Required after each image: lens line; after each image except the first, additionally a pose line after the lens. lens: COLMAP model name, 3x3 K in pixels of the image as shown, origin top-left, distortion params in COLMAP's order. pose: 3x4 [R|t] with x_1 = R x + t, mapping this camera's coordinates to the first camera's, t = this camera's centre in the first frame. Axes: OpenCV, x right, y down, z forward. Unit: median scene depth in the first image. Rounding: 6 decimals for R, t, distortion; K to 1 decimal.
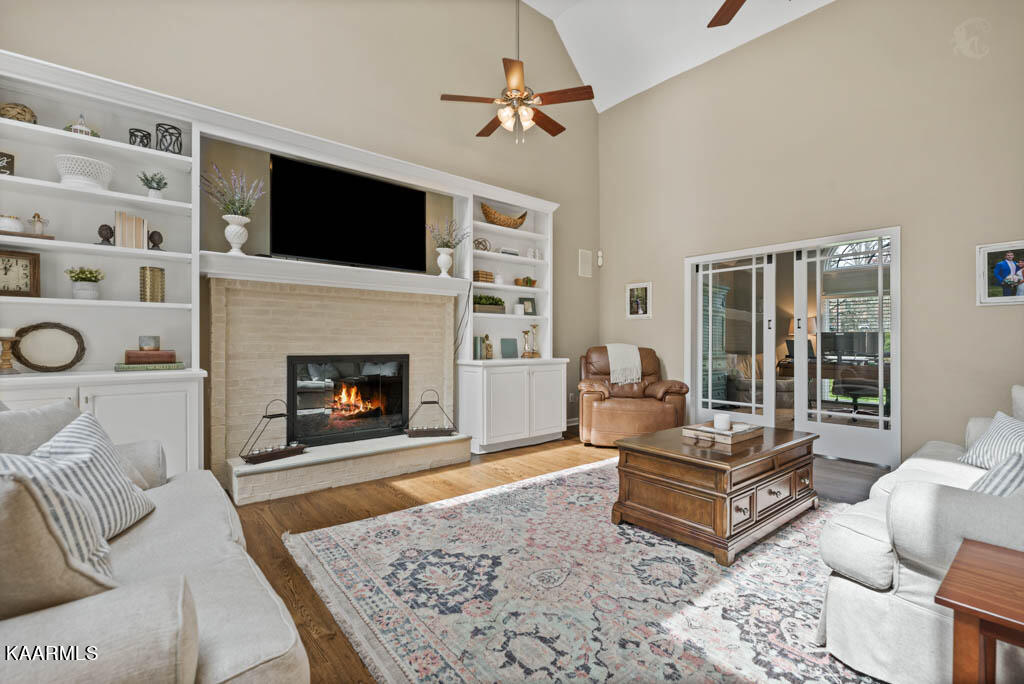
lens RADIAL K [[455.5, 0, 512.0], [0, 455.5, 342.0], [0, 0, 1]] dist [-0.002069, -0.000184]
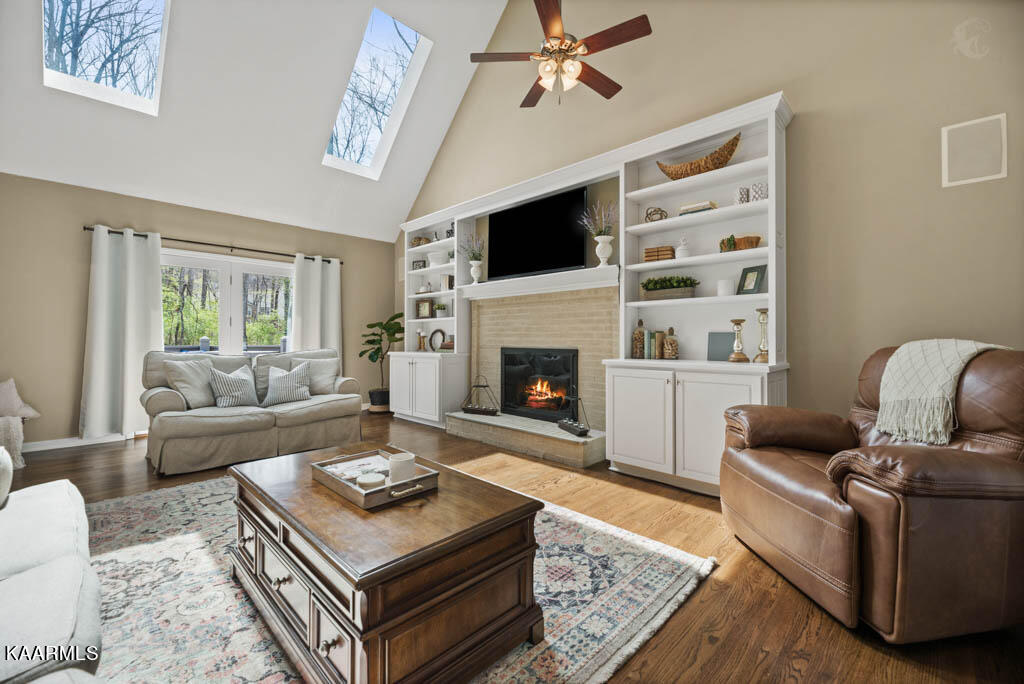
lens RADIAL K [[420.9, 0, 512.0], [0, 420.9, 342.0], [0, 0, 1]] dist [-0.022464, 0.000142]
pose [[0.118407, -0.004461, -0.992955, 0.772573], [-0.008599, 0.999948, -0.005518, 0.017268], [0.992928, 0.009192, 0.118362, 0.826717]]
